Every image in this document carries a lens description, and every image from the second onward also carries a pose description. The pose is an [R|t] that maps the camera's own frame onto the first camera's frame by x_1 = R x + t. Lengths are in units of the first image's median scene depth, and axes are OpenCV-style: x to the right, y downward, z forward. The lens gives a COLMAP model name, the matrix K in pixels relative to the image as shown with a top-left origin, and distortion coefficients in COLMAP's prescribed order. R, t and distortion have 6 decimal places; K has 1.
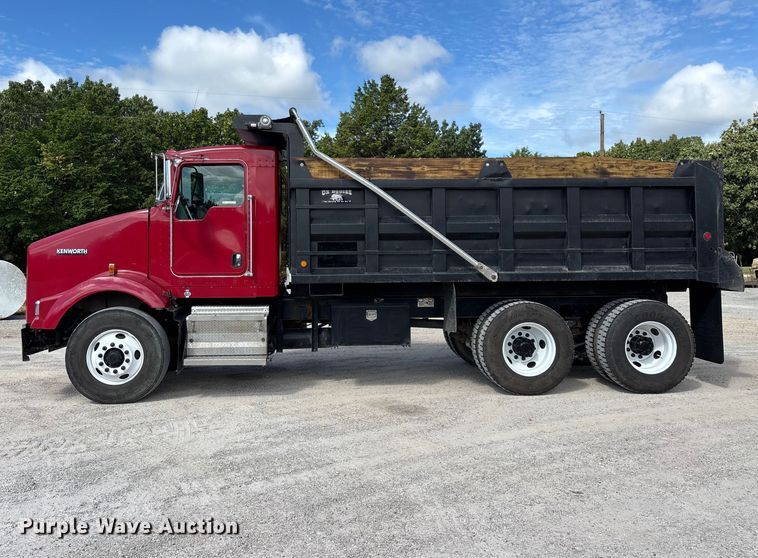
lens RADIAL K [[664.8, 0, 370.1], [0, 664.8, 236.5], [0, 0, 1]] dist [0.041682, -0.016906]
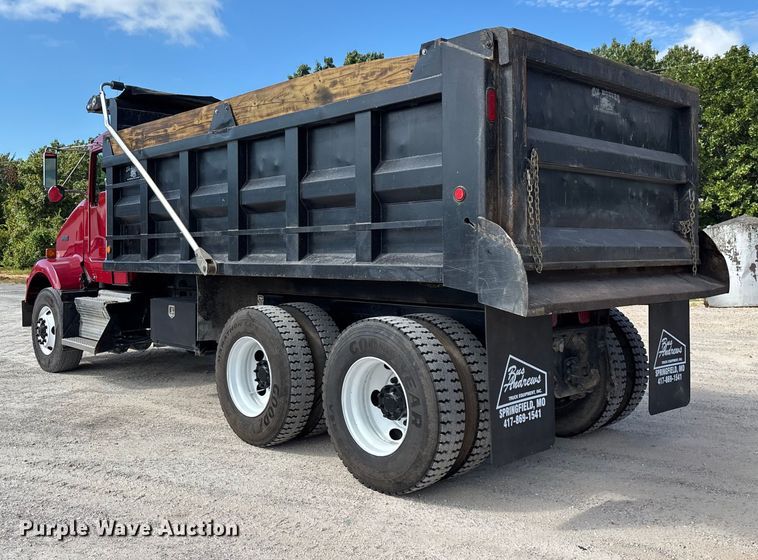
lens RADIAL K [[711.2, 0, 346.8], [0, 711.2, 236.8], [0, 0, 1]] dist [0.238340, 0.003762]
pose [[0.608292, -0.009684, -0.793654, 0.859686], [0.027605, 0.999579, 0.008961, 0.023045], [0.793233, -0.027360, 0.608304, 0.625662]]
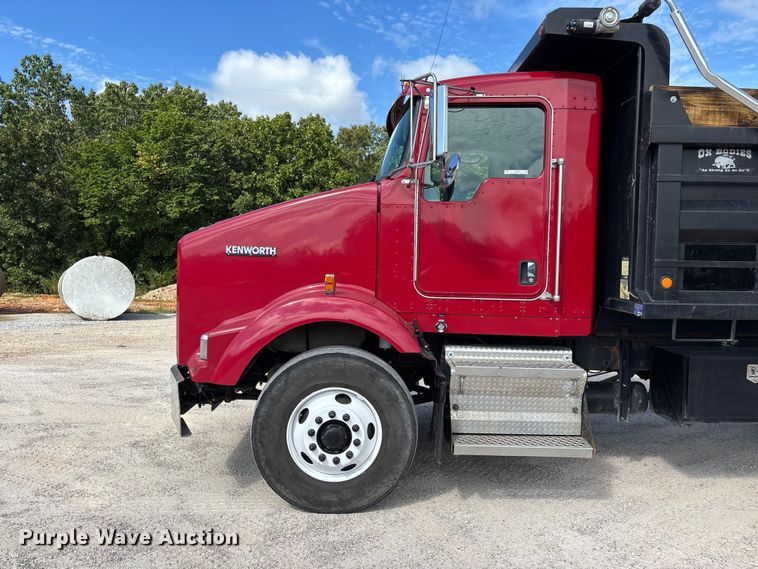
lens RADIAL K [[578.9, 0, 379.0], [0, 578.9, 284.5], [0, 0, 1]] dist [0.064973, -0.069996]
pose [[0.998414, 0.025723, -0.050084, -0.302066], [-0.021929, 0.996951, 0.074886, 0.011059], [0.051858, -0.073669, 0.995934, 0.480405]]
